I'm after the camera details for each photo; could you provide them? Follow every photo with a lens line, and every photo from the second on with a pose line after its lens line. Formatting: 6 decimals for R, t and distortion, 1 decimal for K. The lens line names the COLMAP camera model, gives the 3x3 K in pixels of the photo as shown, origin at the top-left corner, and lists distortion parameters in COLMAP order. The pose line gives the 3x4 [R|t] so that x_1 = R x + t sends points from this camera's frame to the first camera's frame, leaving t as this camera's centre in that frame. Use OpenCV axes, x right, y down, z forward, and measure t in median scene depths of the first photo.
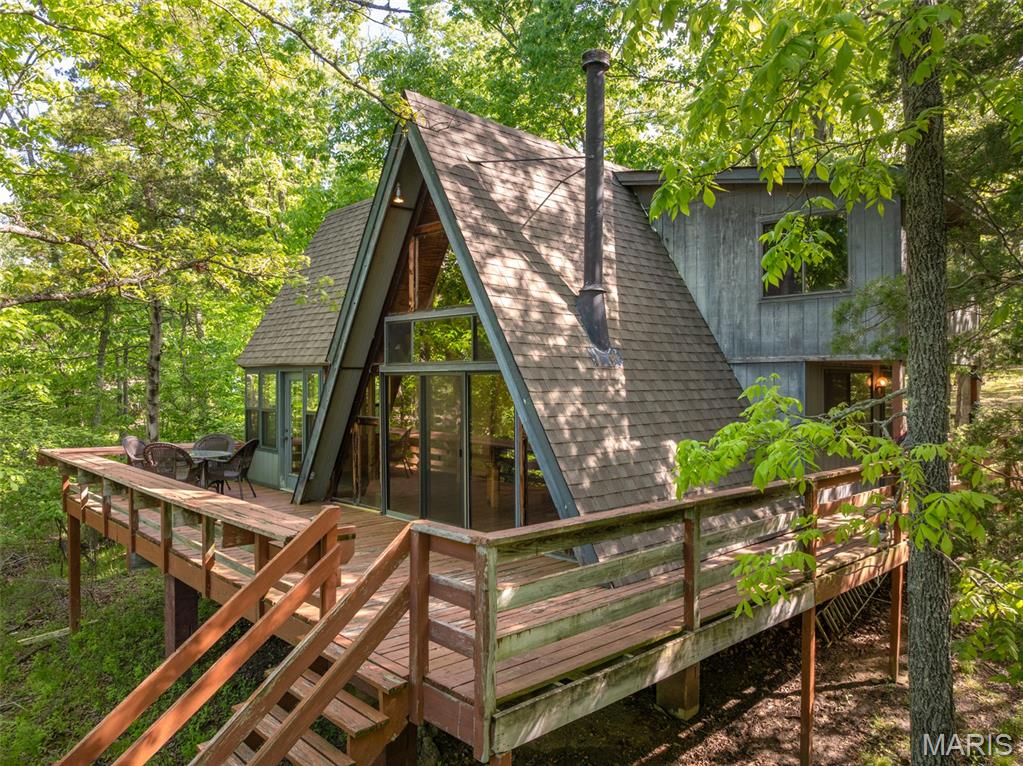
lens RADIAL K [[694.9, 0, 511.5], [0, 694.9, 383.0], [0, 0, 1]] dist [-0.033396, 0.007212]
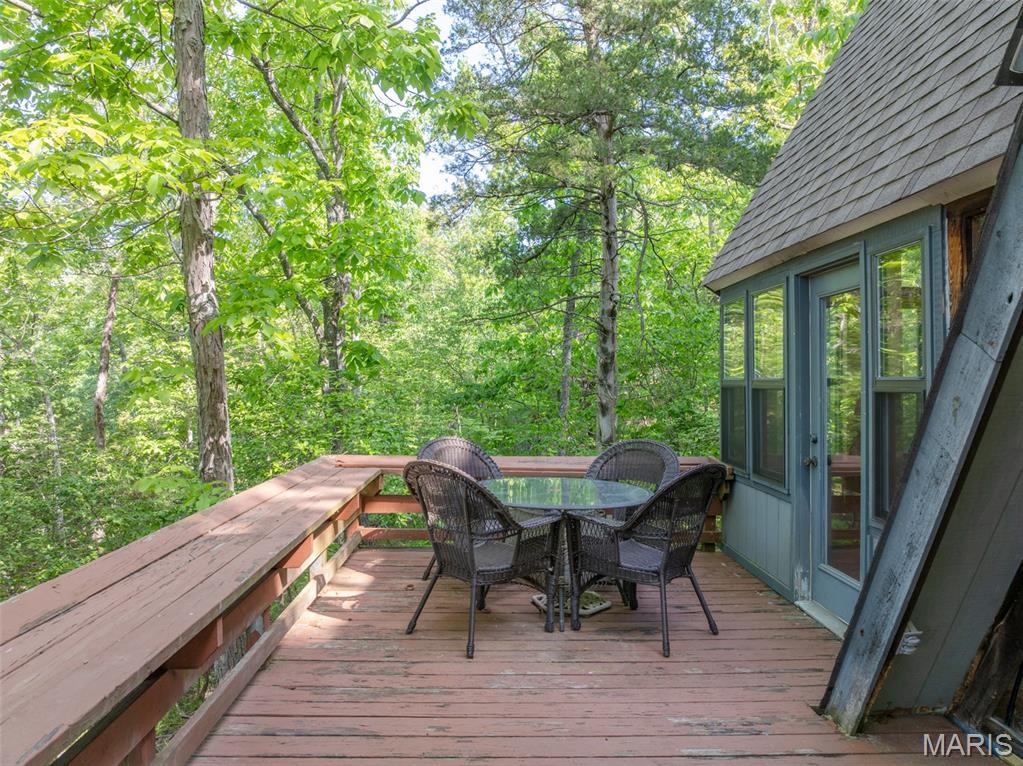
lens RADIAL K [[694.9, 0, 511.5], [0, 694.9, 383.0], [0, 0, 1]] dist [-0.033396, 0.007212]
pose [[0.729271, -0.007379, -0.684185, -0.189471], [0.007945, 0.999966, -0.002316, 0.037690], [0.684179, -0.003748, 0.729305, 0.615893]]
